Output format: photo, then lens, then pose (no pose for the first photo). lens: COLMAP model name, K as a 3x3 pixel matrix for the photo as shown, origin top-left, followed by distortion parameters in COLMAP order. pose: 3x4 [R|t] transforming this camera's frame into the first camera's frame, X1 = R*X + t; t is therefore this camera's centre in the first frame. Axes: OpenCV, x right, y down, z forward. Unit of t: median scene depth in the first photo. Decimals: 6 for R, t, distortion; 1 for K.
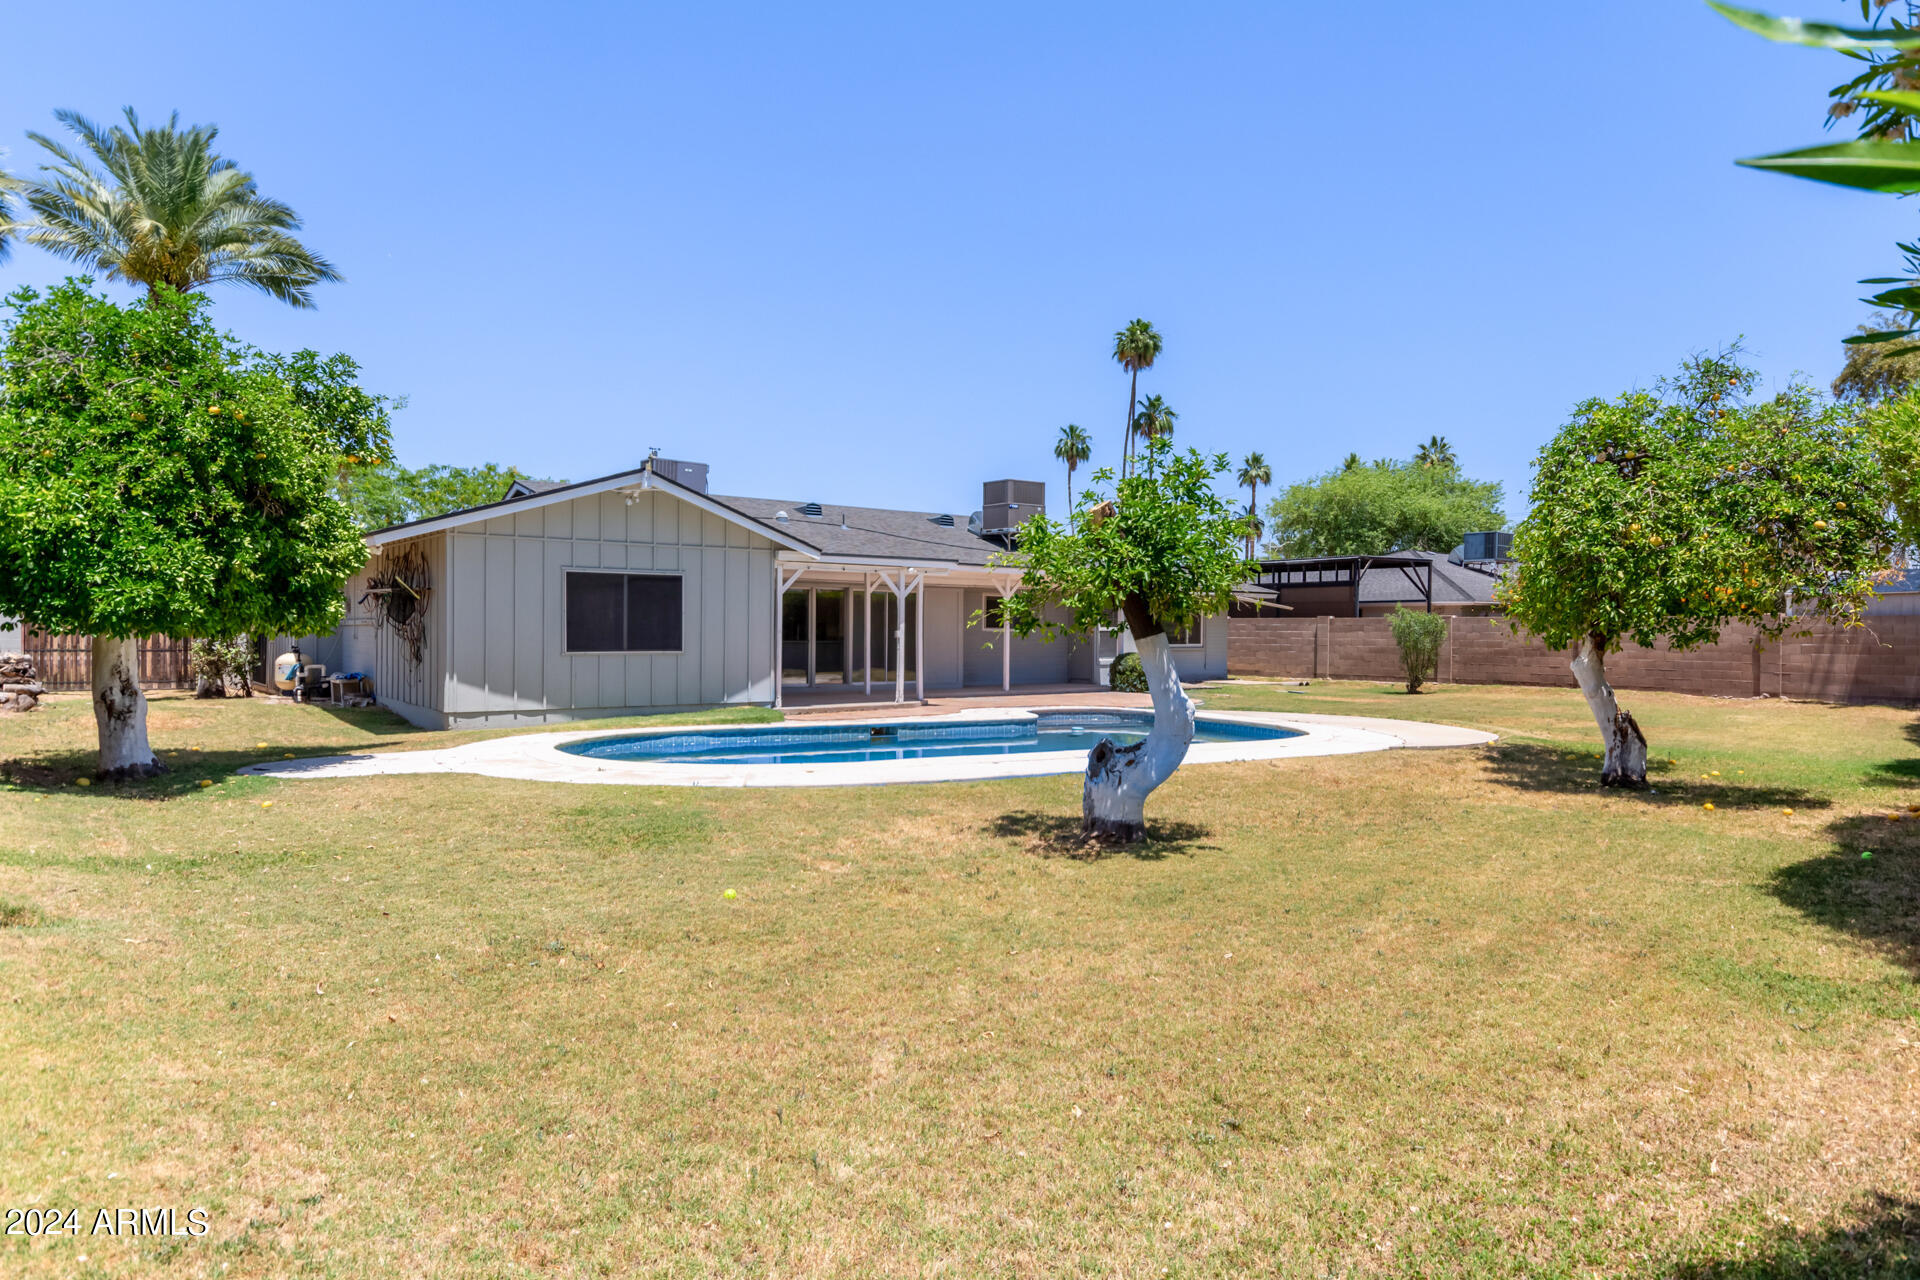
lens RADIAL K [[1133.5, 0, 955.0], [0, 1133.5, 647.6], [0, 0, 1]] dist [-0.025346, 0.001660]
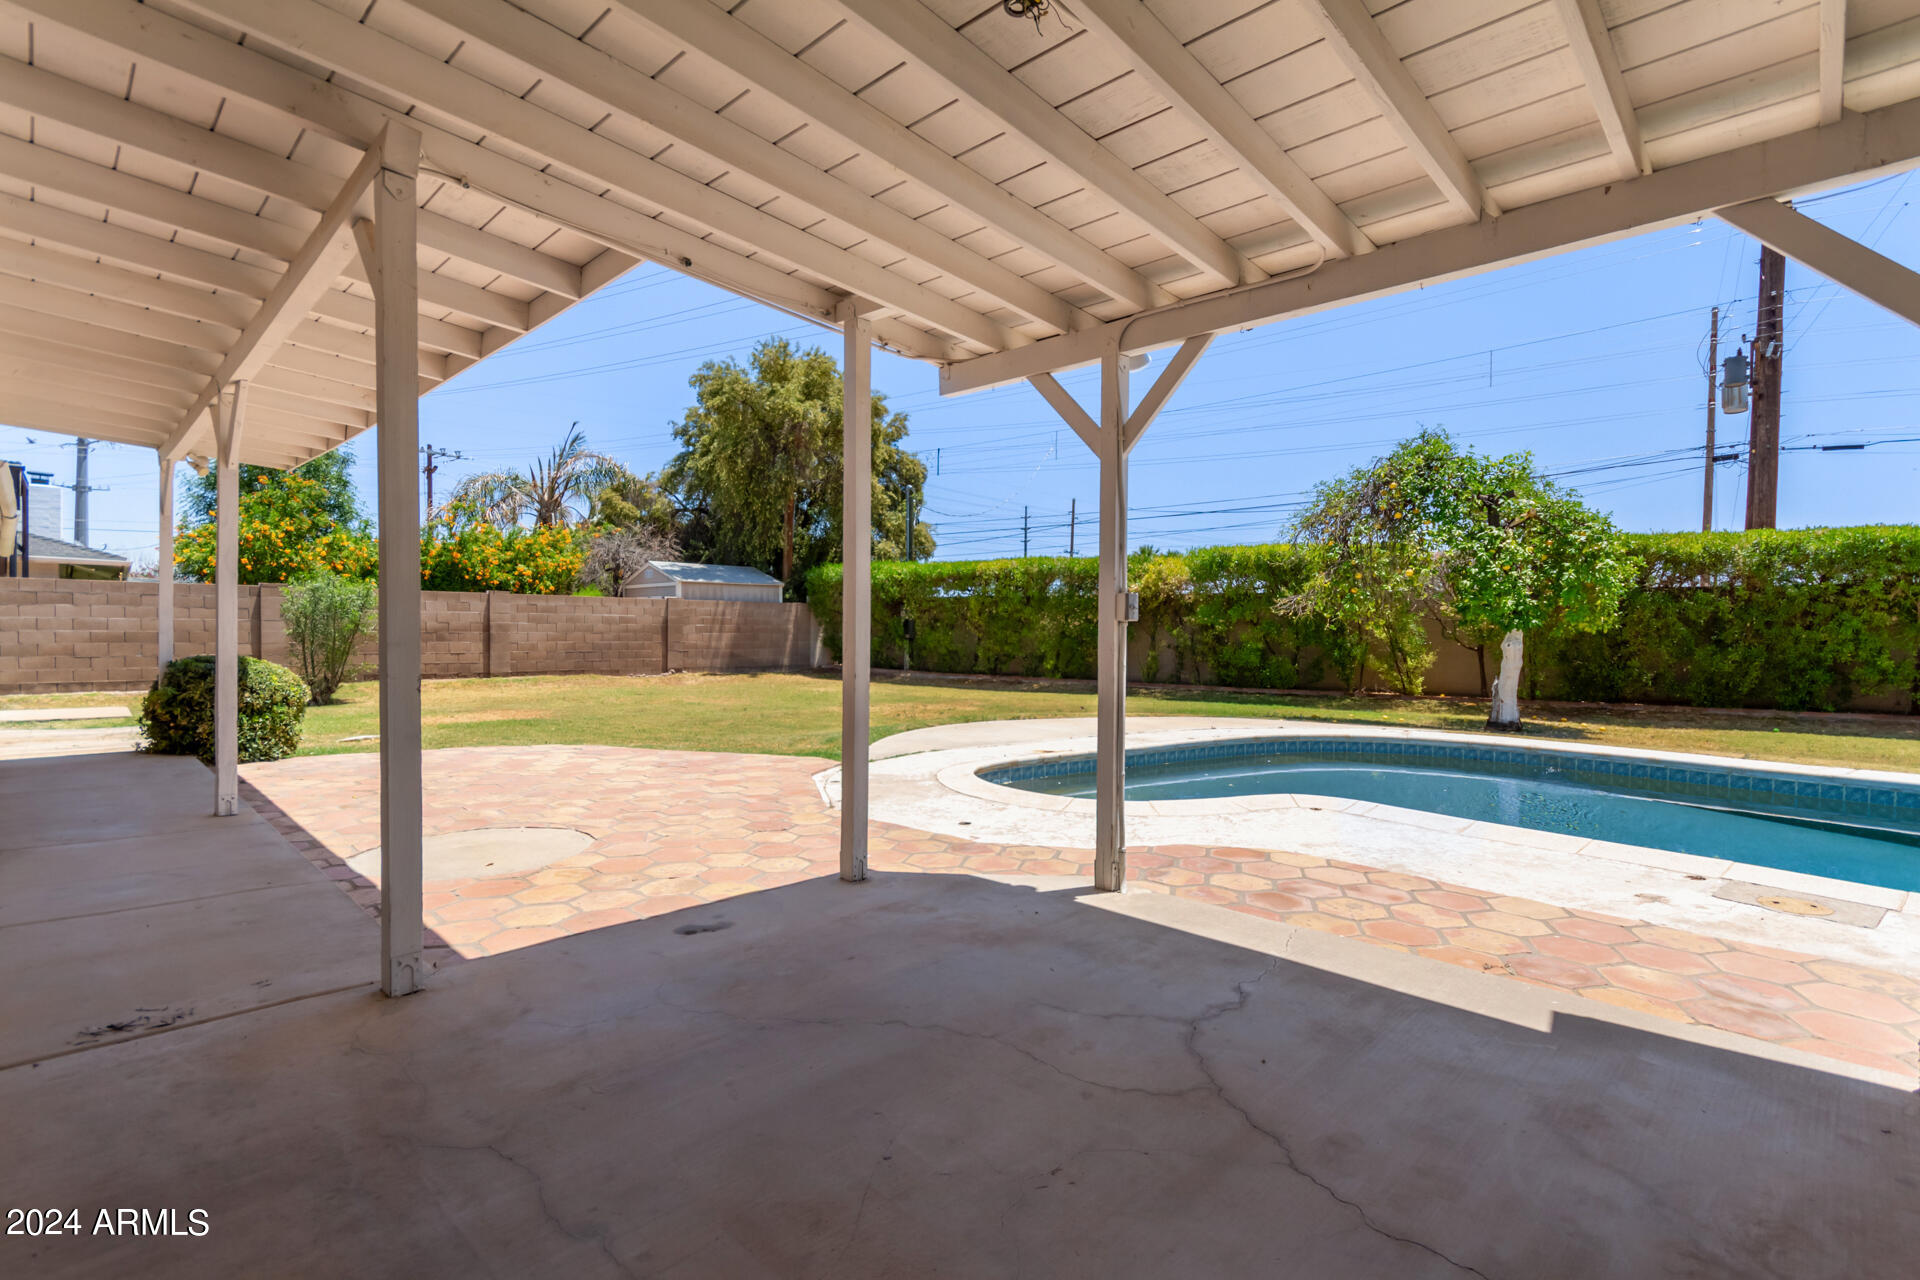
lens RADIAL K [[884.6, 0, 958.7], [0, 884.6, 633.5], [0, 0, 1]] dist [-0.000572, 0.000594]
pose [[-0.128884, -0.018781, 0.991482, -0.161271], [-0.000554, 0.999822, 0.018867, -0.010375], [-0.991660, 0.001882, -0.128871, 0.775777]]
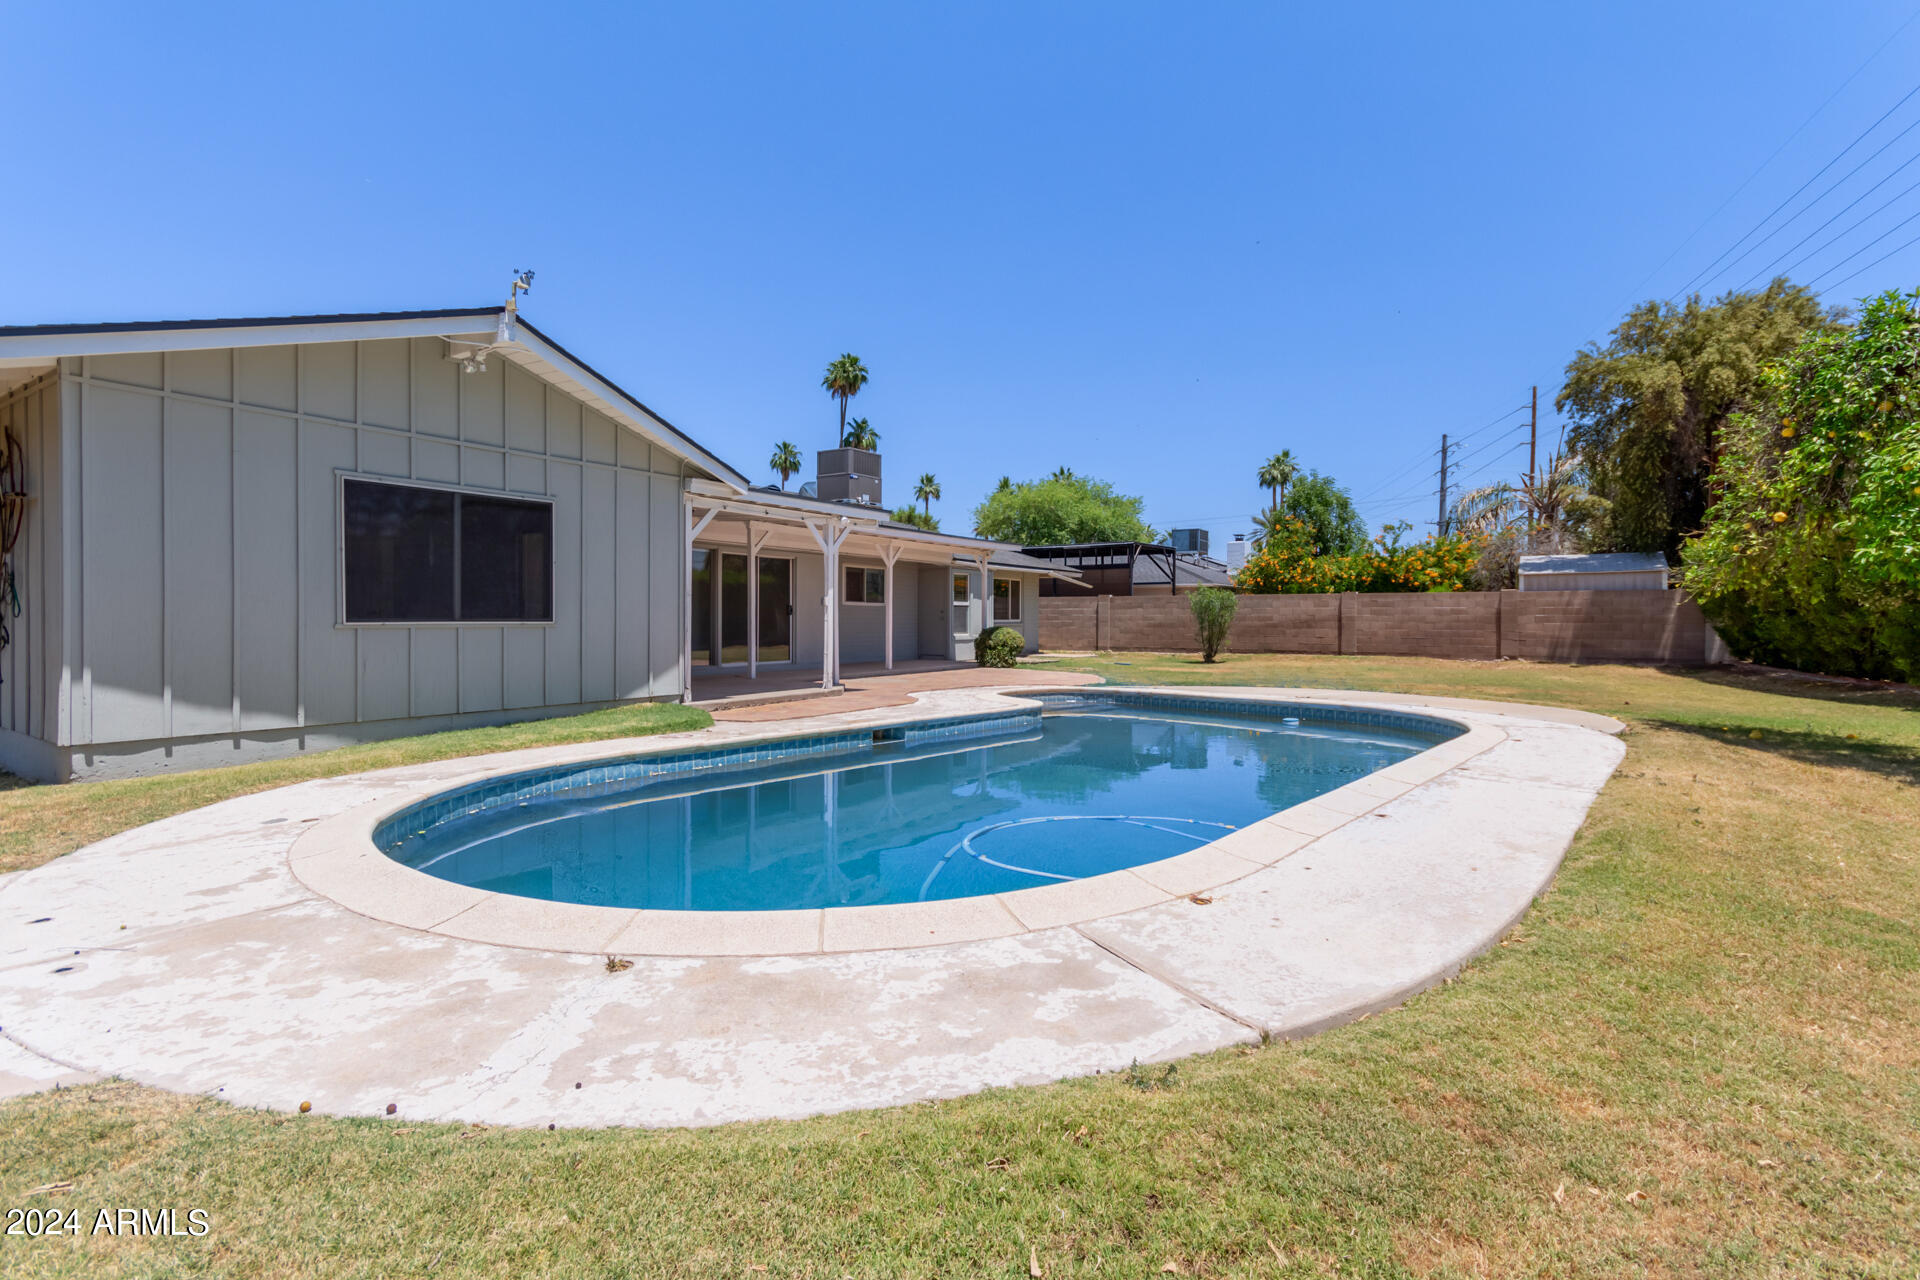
lens RADIAL K [[884.6, 0, 973.1], [0, 884.6, 630.5], [0, 0, 1]] dist [-0.000572, 0.000594]
pose [[0.941516, -0.009038, 0.336847, -0.117185], [0.008926, 0.999958, 0.001880, 0.005835], [-0.336850, 0.001237, 0.941557, 0.284198]]
